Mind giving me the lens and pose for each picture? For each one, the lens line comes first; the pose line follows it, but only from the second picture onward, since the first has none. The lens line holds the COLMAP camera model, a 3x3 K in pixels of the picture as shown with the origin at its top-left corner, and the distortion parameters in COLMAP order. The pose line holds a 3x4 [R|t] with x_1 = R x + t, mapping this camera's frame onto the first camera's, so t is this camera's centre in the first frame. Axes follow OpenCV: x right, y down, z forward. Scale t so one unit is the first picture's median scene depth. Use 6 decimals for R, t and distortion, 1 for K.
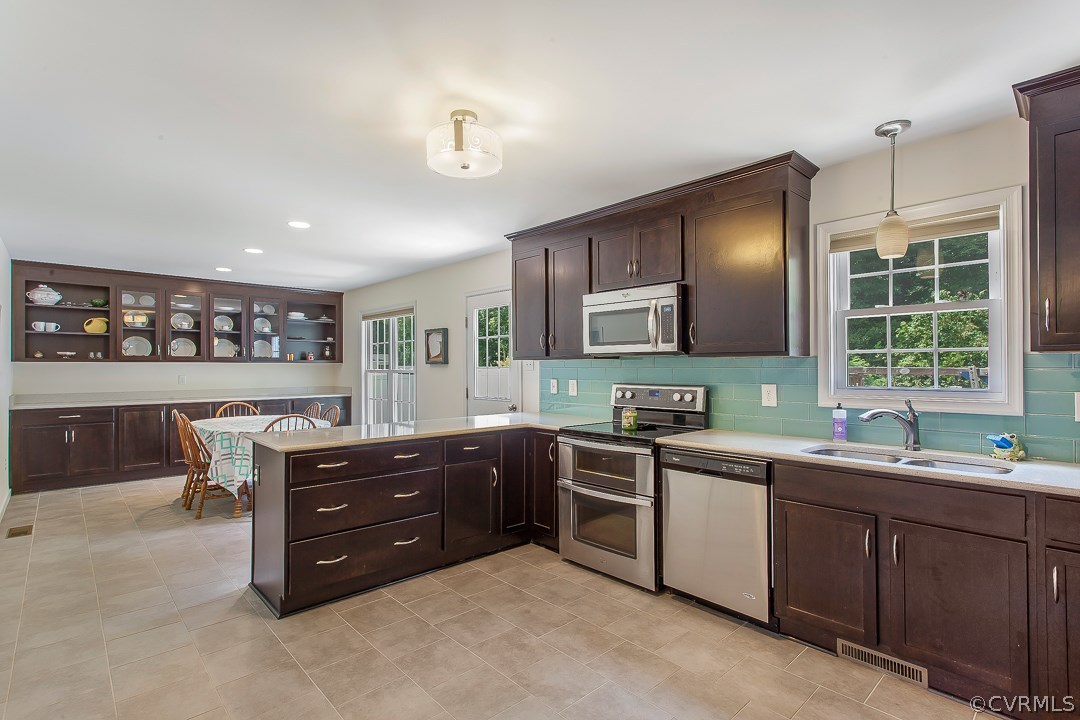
lens RADIAL K [[511.3, 0, 540.0], [0, 511.3, 360.0], [0, 0, 1]] dist [0.000440, -0.000411]
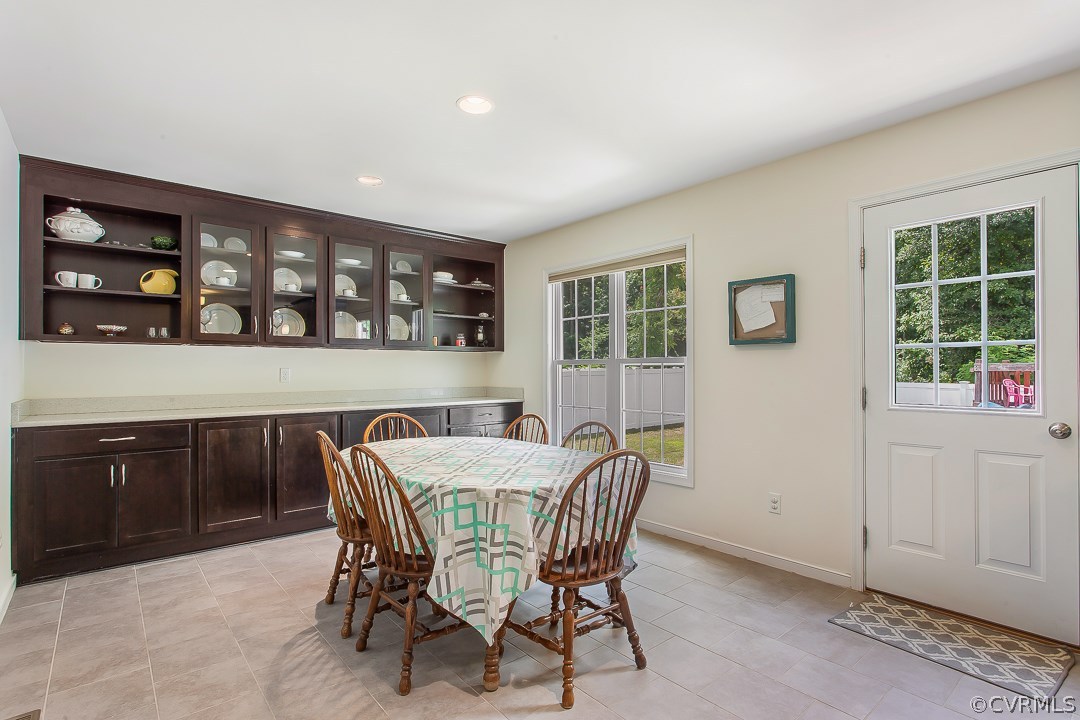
lens RADIAL K [[542.6, 0, 538.5], [0, 542.6, 356.2], [0, 0, 1]] dist [0.000724, -0.000007]
pose [[0.997455, -0.002638, -0.071243, -0.396439], [0.002096, 0.999968, -0.007681, 0.024367], [0.071261, 0.007513, 0.997429, 0.417124]]
